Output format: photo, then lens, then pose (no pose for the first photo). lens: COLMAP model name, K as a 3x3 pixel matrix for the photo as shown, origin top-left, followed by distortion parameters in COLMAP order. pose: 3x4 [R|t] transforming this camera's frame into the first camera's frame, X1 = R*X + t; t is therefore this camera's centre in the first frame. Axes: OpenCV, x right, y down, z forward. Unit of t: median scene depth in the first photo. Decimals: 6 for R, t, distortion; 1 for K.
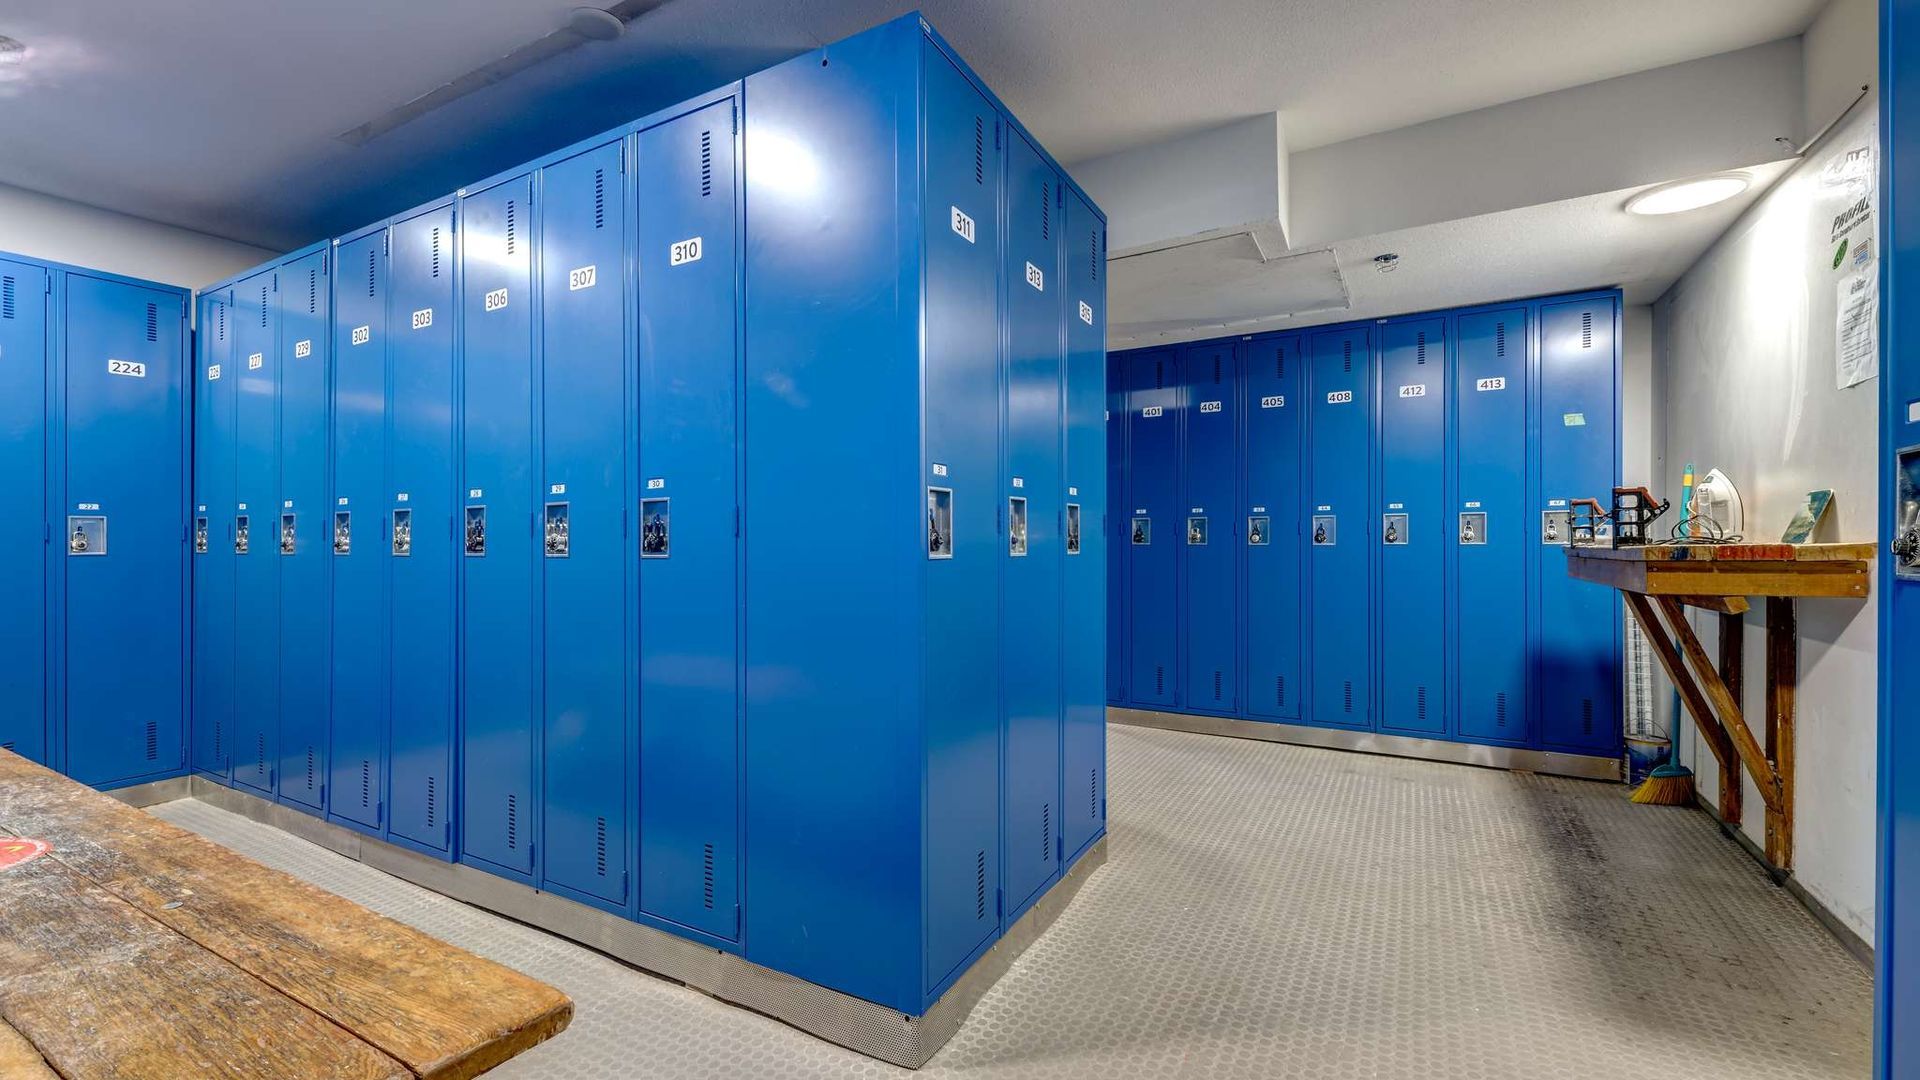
lens RADIAL K [[783.7, 0, 950.5], [0, 783.7, 528.1], [0, 0, 1]] dist [0.002201, 0.000214]
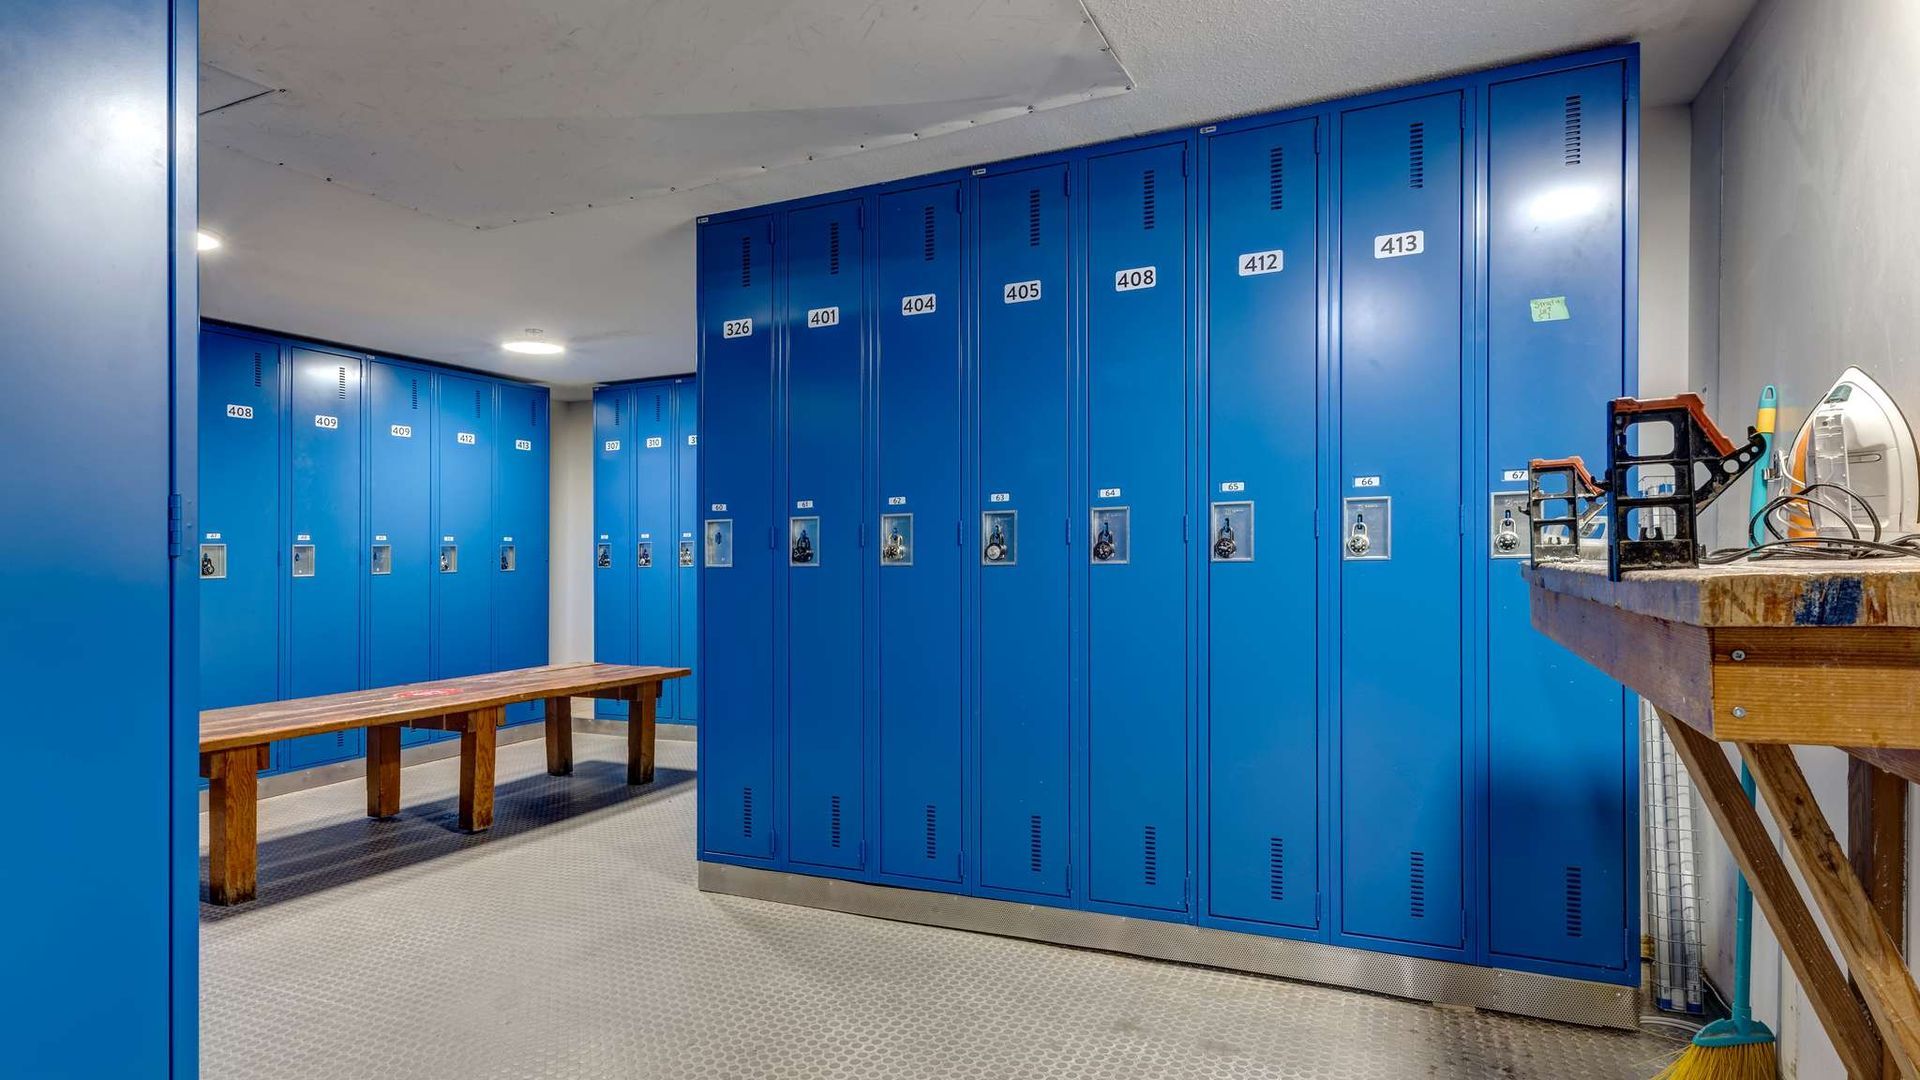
lens RADIAL K [[964.1, 0, 972.1], [0, 964.1, 554.3], [0, 0, 1]] dist [0.005790, 0.001274]
pose [[0.994576, -0.012414, 0.103272, 0.413115], [0.010791, 0.999810, 0.016258, 0.005051], [-0.103454, -0.015055, 0.994520, 0.480581]]
